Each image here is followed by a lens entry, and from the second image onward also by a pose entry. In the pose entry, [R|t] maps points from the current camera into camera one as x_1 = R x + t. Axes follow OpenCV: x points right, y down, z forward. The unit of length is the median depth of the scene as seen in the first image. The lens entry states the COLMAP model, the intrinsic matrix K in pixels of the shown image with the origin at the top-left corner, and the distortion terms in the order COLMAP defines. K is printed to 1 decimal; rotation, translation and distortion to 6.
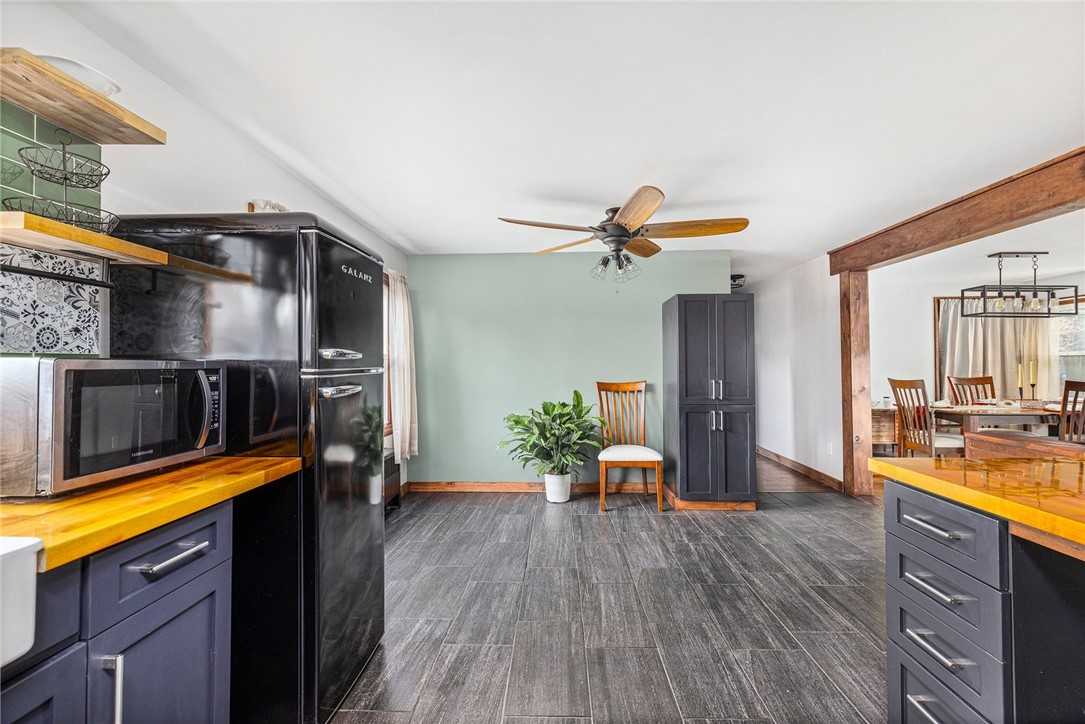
lens RADIAL K [[489.2, 0, 543.9], [0, 489.2, 357.9], [0, 0, 1]] dist [0.001655, -0.000235]
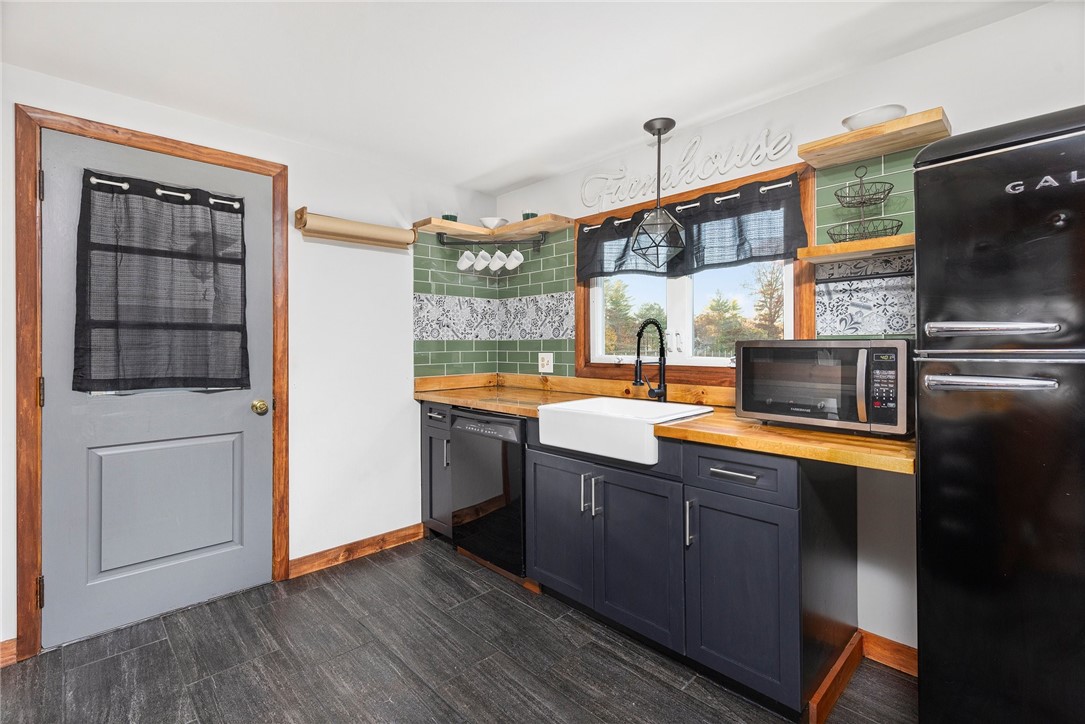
lens RADIAL K [[495.1, 0, 545.7], [0, 495.1, 345.3], [0, 0, 1]] dist [0.000445, -0.000081]
pose [[-0.688934, 0.007491, -0.724786, 0.530195], [0.017964, 0.999816, -0.006742, 0.011330], [0.724602, -0.017665, -0.688942, 1.176166]]
